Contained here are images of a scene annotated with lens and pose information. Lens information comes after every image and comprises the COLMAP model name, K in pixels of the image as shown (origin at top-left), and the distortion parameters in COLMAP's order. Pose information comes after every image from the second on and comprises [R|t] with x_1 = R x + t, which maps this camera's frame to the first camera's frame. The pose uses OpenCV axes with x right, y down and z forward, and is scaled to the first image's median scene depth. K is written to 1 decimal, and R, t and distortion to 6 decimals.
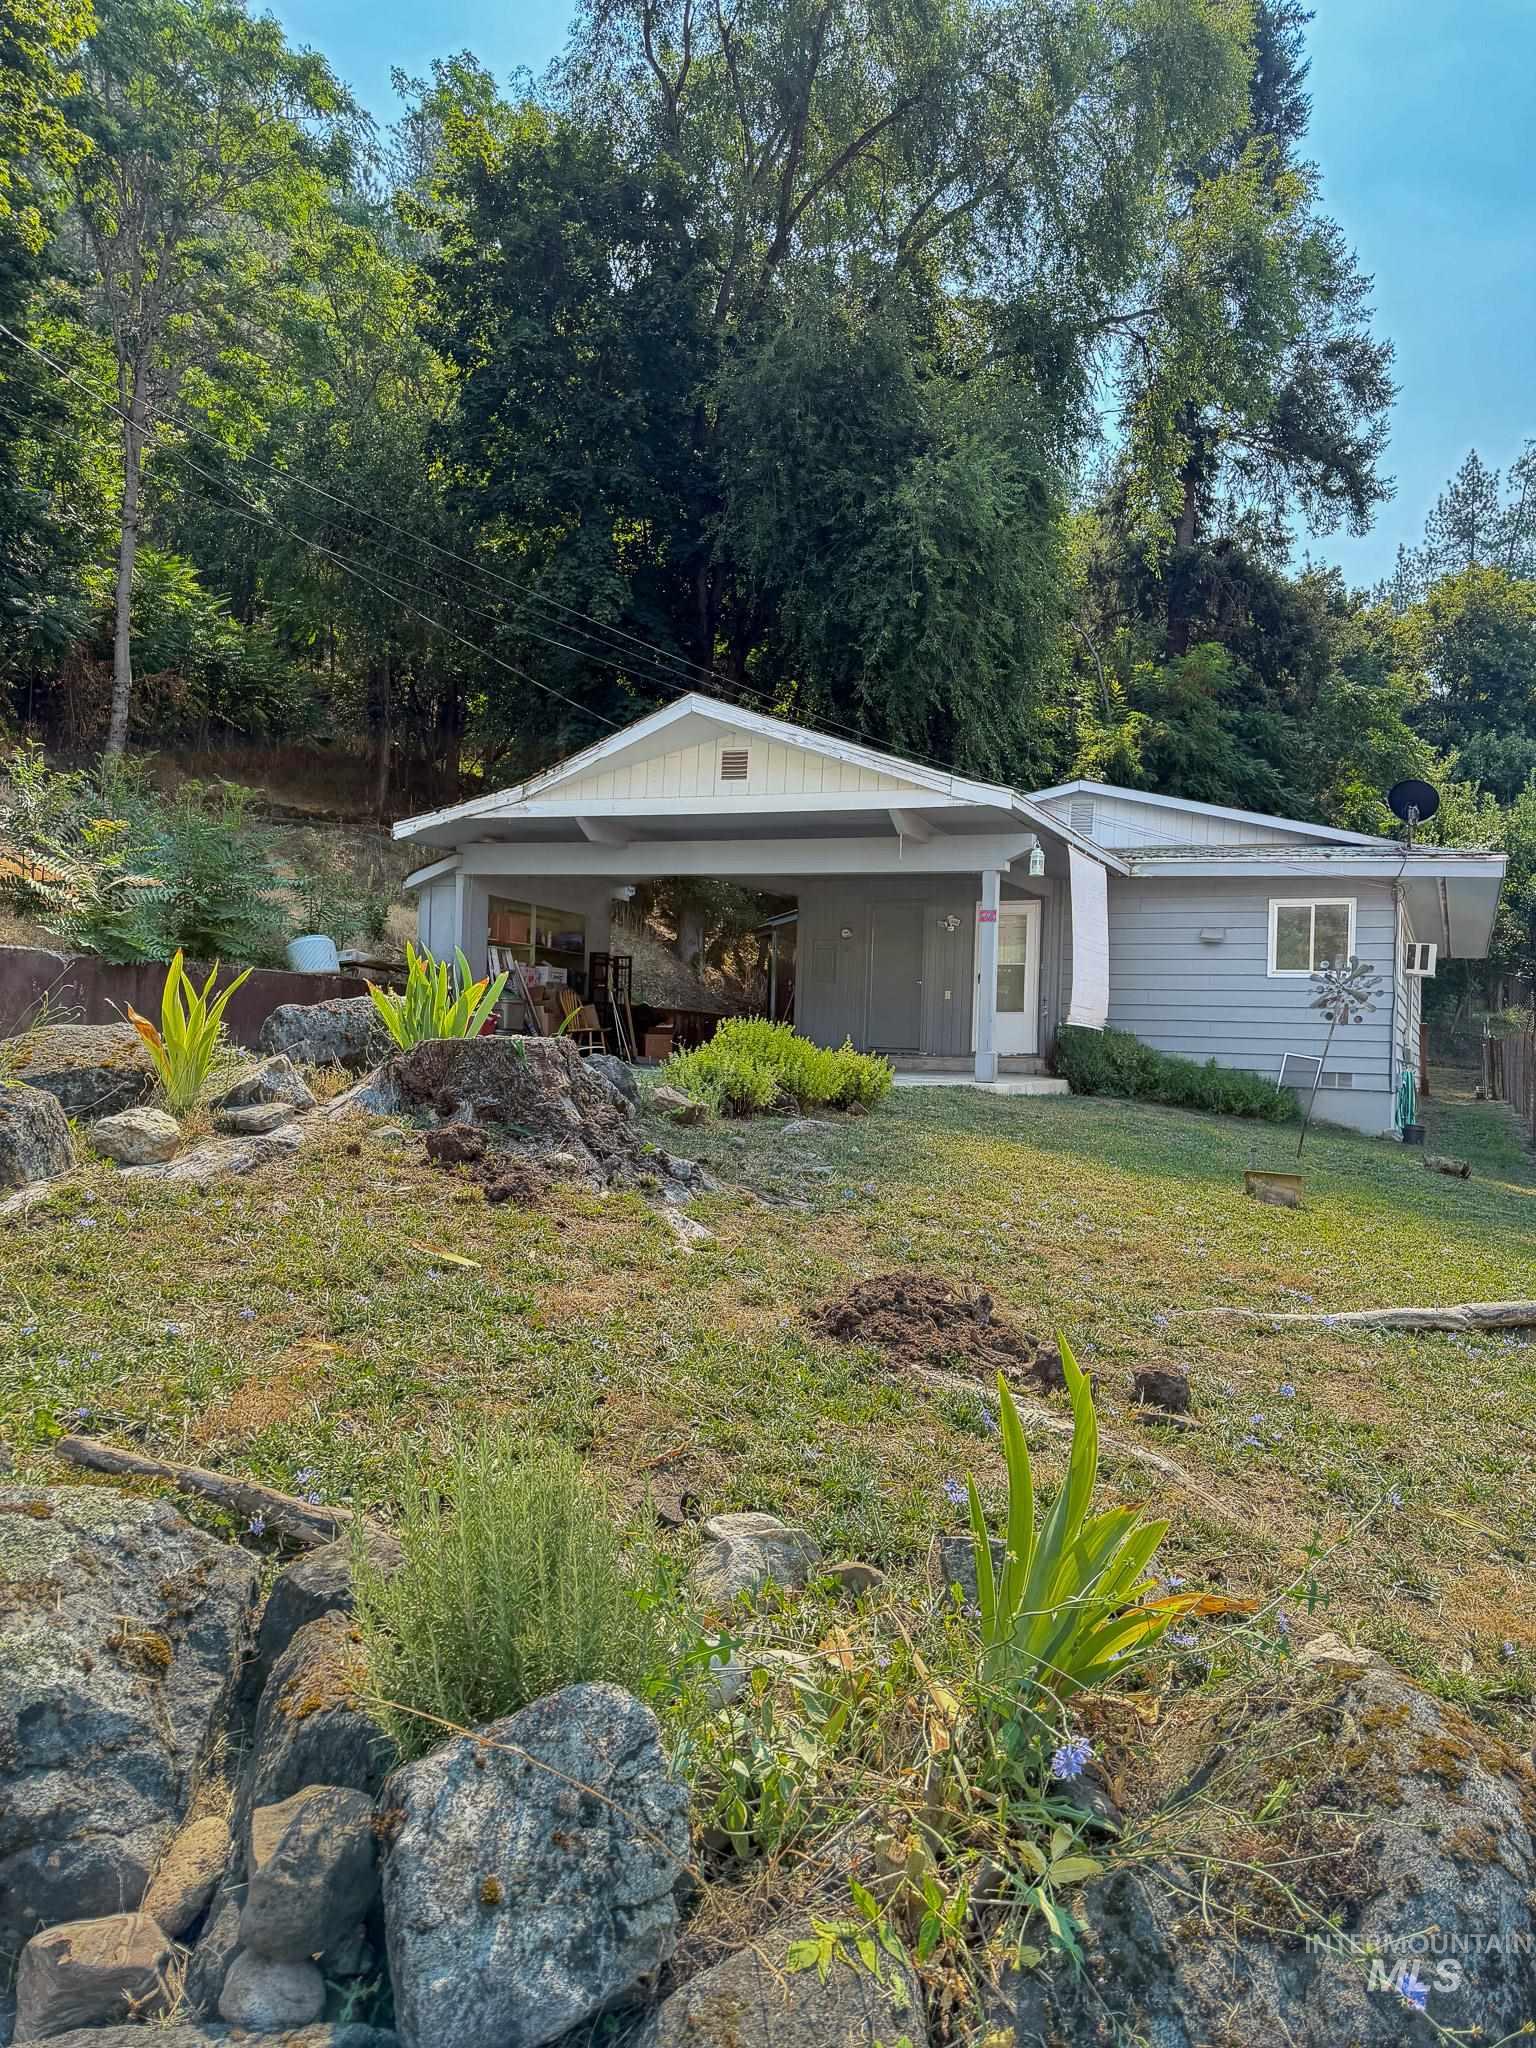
lens RADIAL K [[1455.3, 0, 739.2], [0, 1455.3, 1020.7], [0, 0, 1]] dist [0.075019, -0.058334]
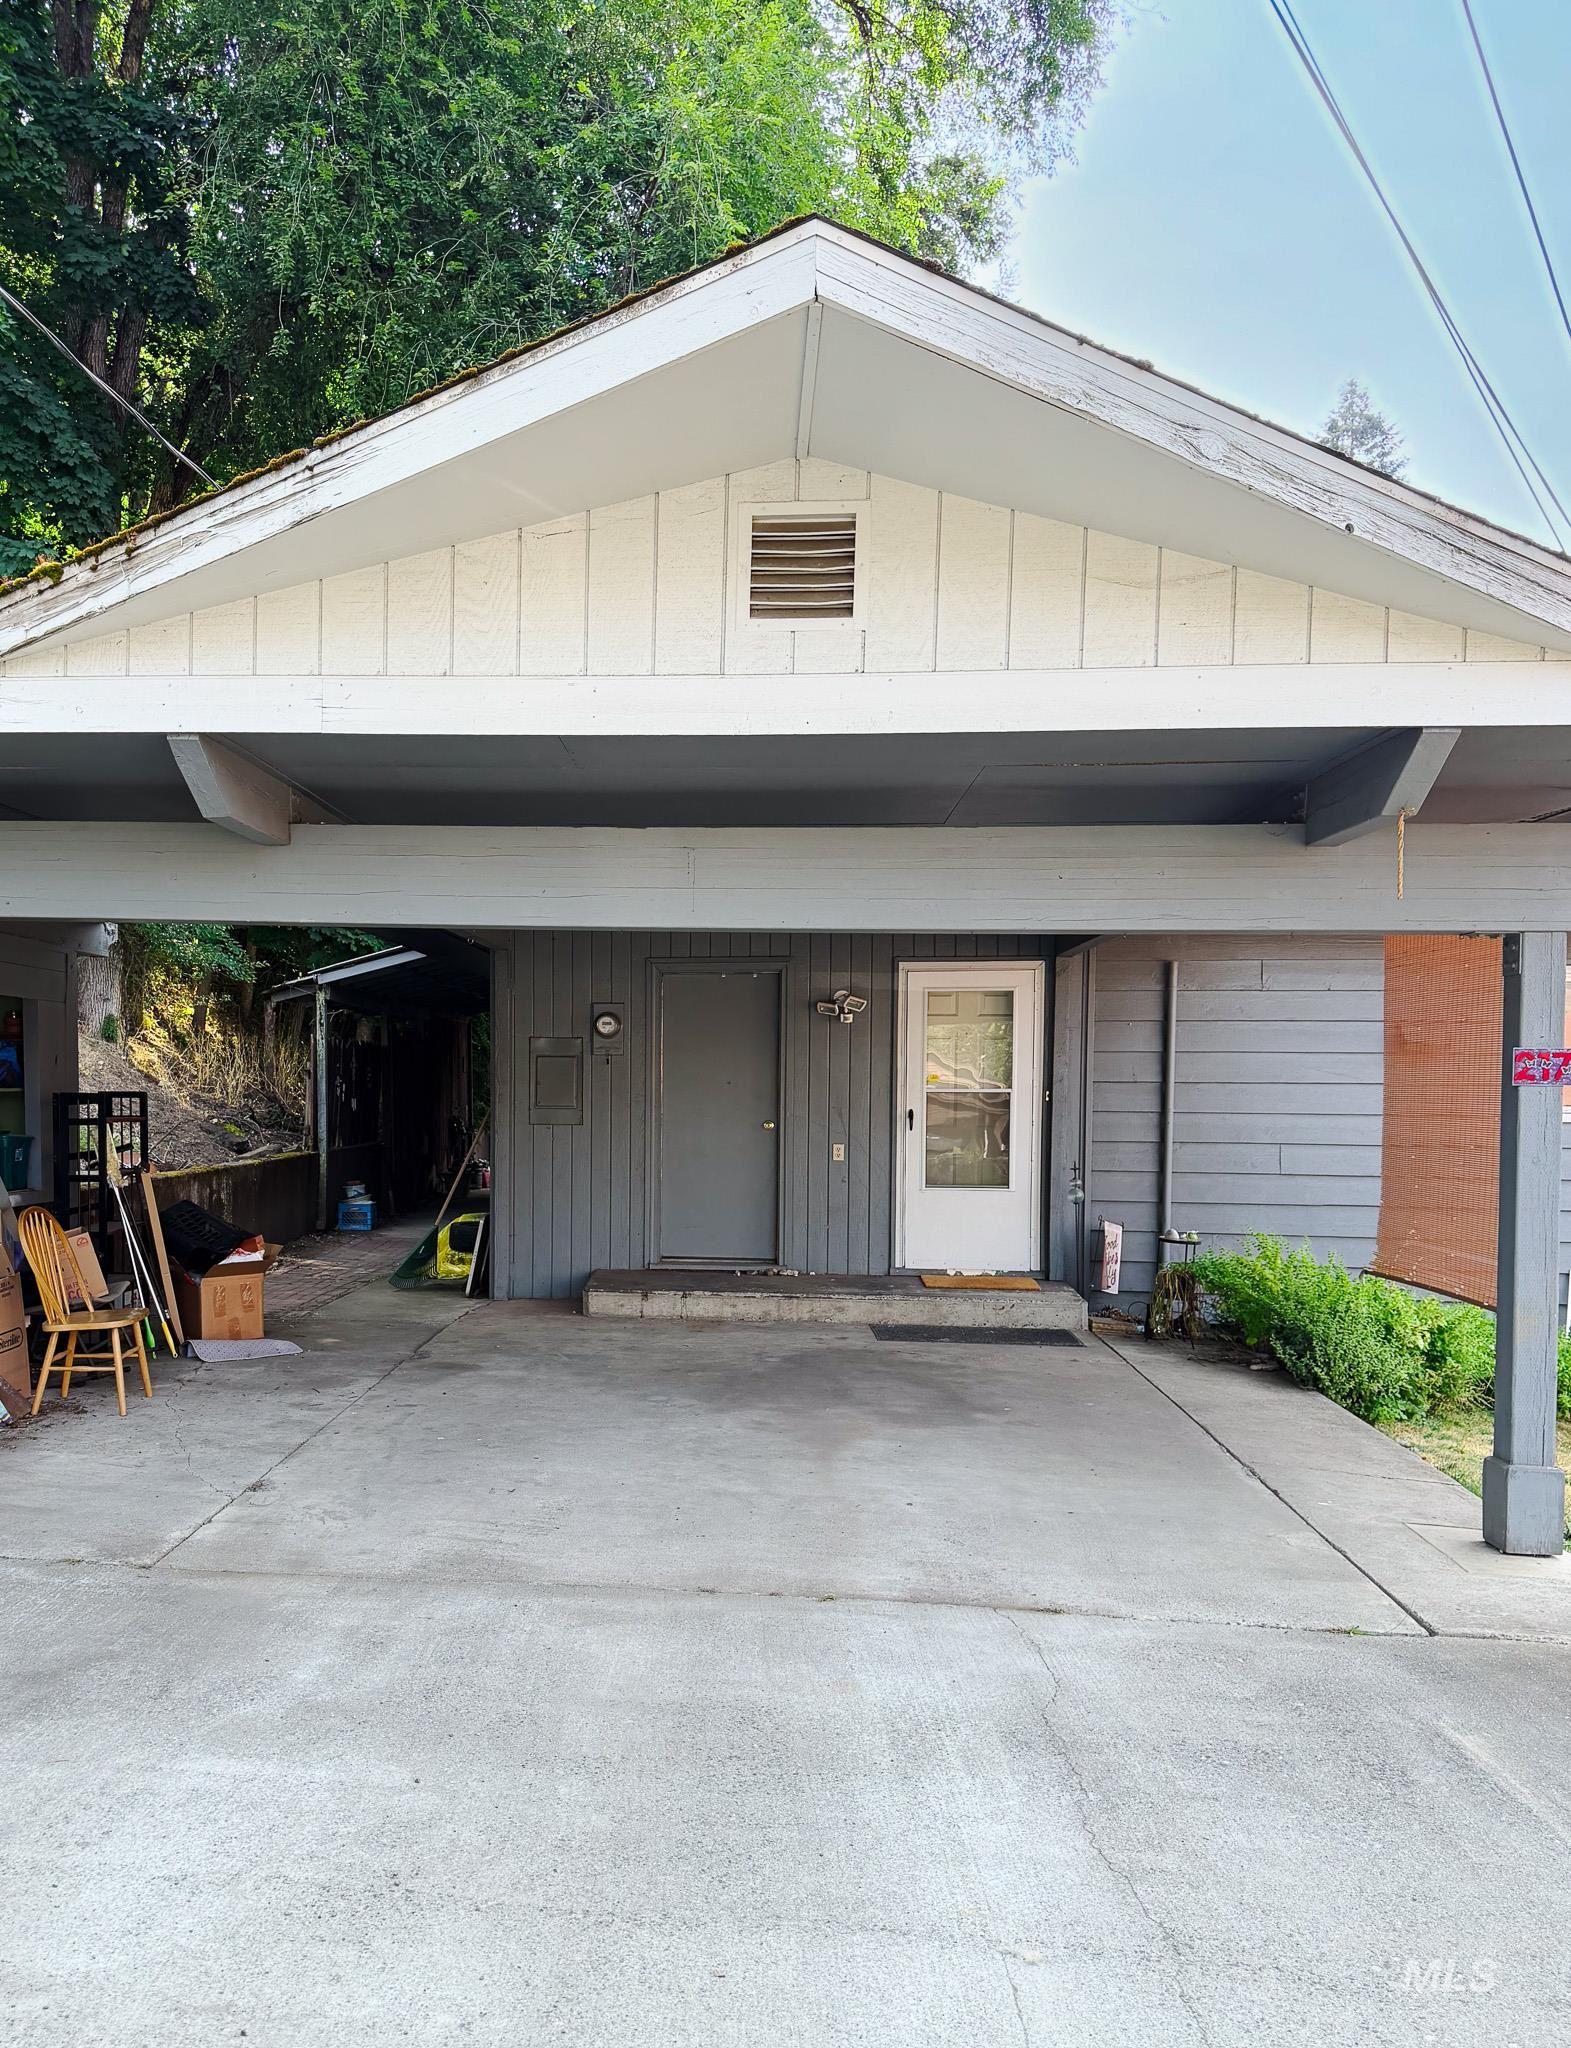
lens RADIAL K [[1794.1, 0, 784.6], [0, 1794.1, 1120.2], [0, 0, 1]] dist [0.039848, -0.001316]
pose [[0.922551, -0.039360, 0.383863, -0.073790], [0.024915, 0.998784, 0.042532, -0.039110], [-0.385070, -0.029674, 0.922410, 0.323618]]
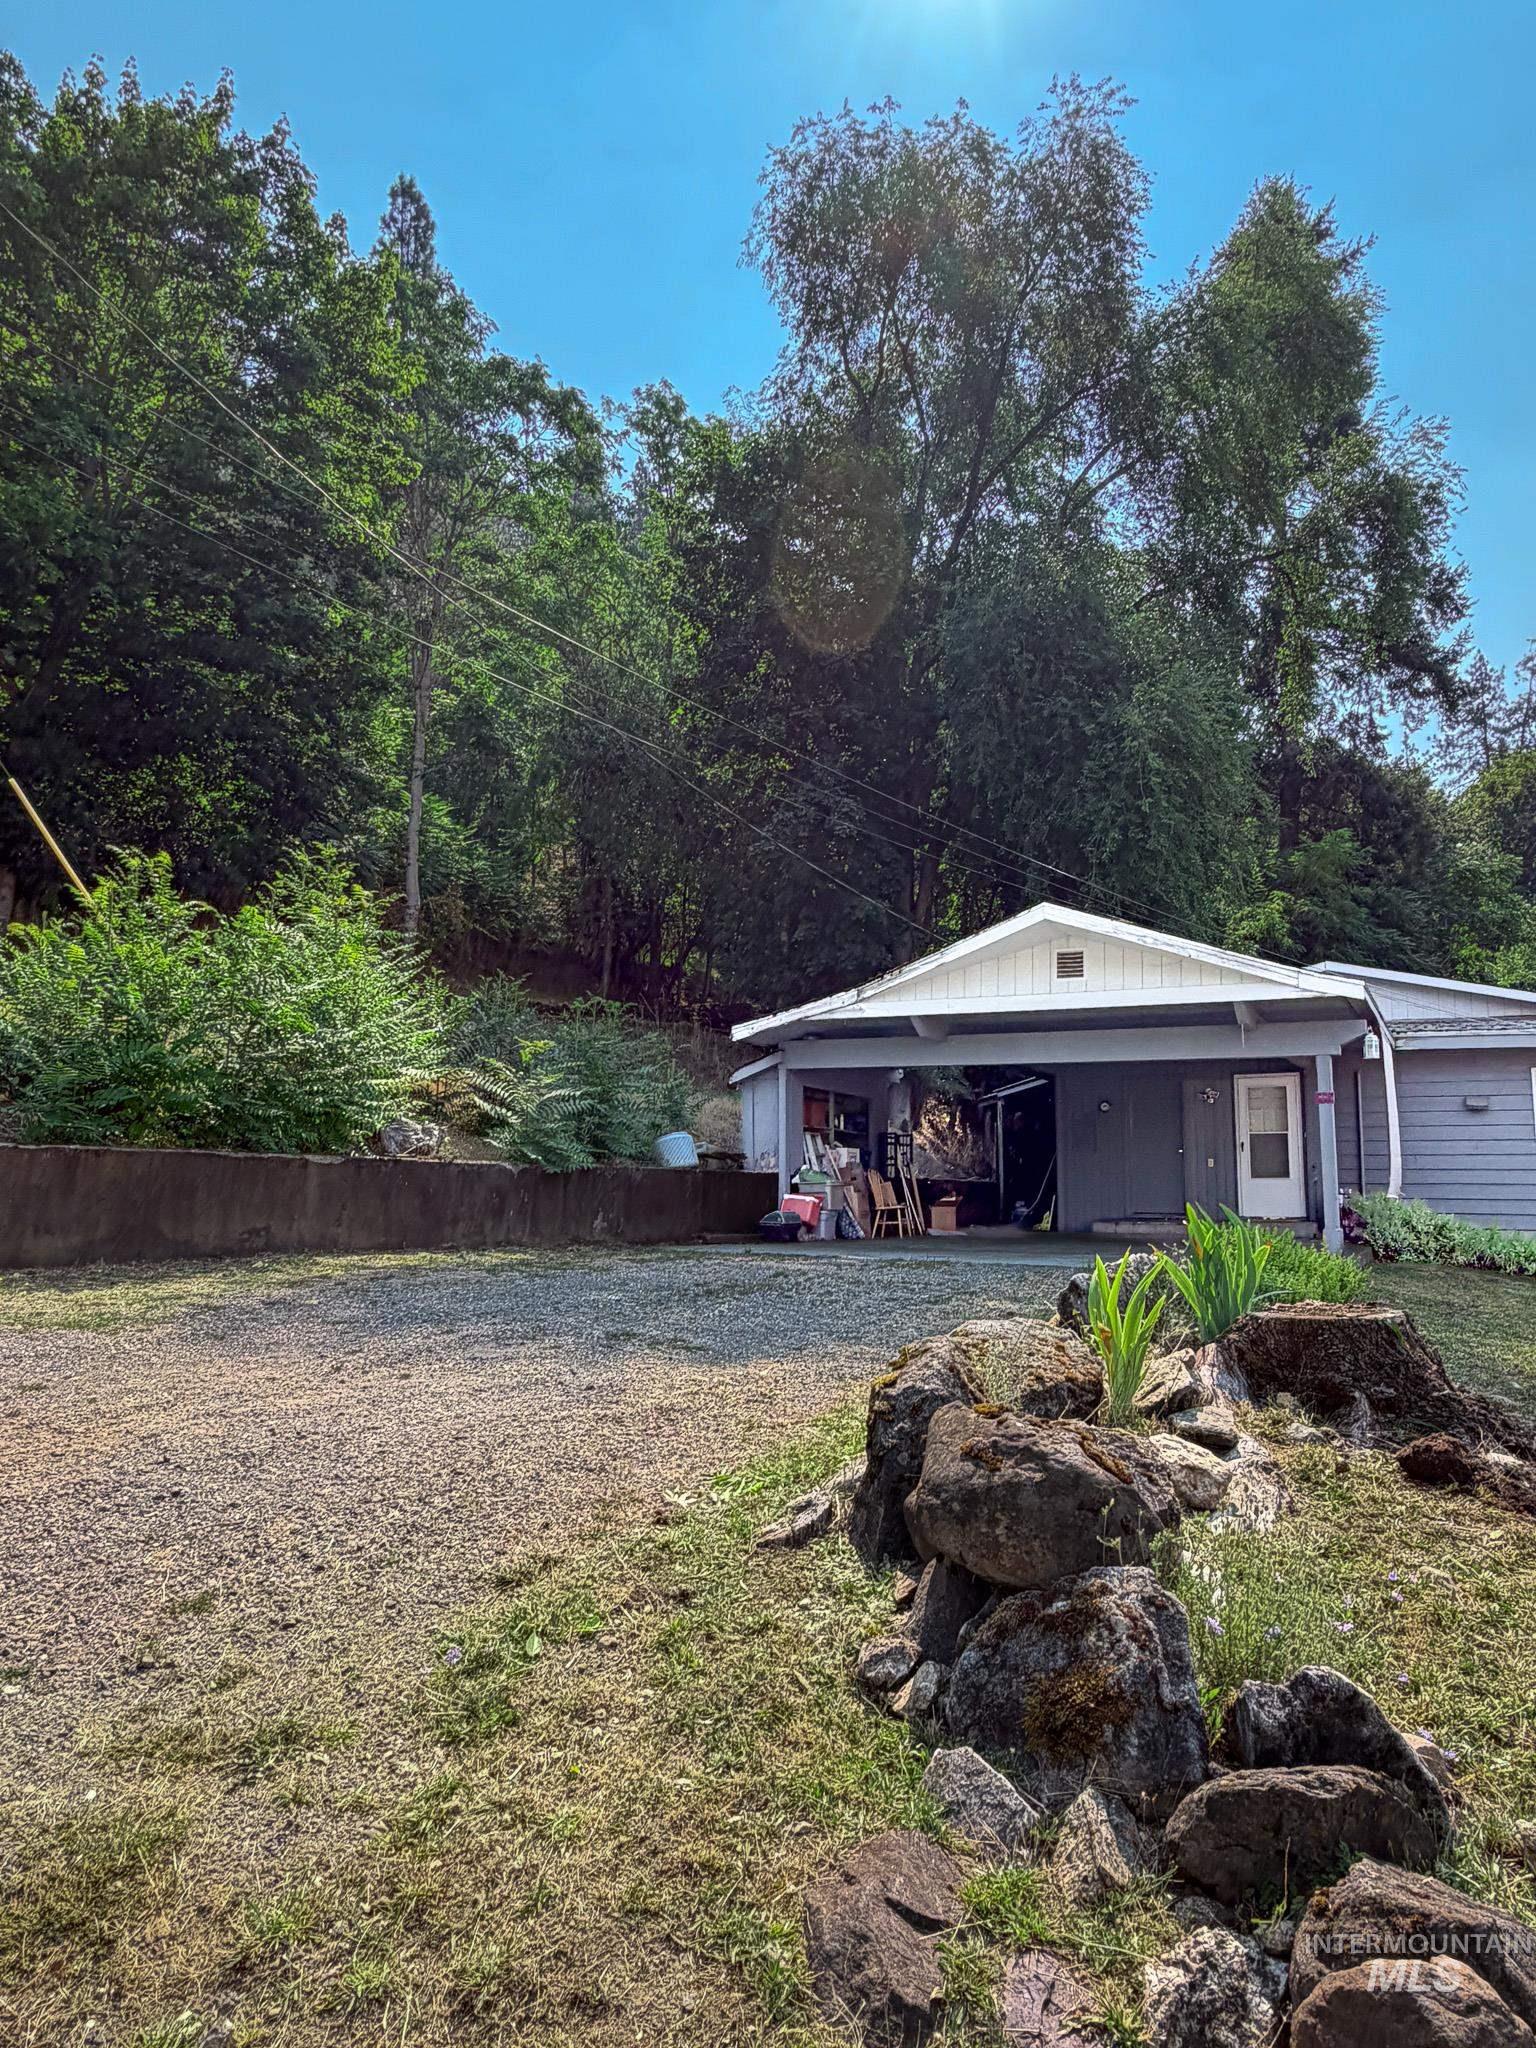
lens RADIAL K [[1277.0, 0, 773.7], [0, 1277.0, 1052.2], [0, 0, 1]] dist [0.026672, 0.000188]
pose [[0.997314, -0.032393, -0.065690, -0.079670], [0.026317, 0.995472, -0.091339, -0.014834], [0.068351, 0.089365, 0.993651, 0.024499]]
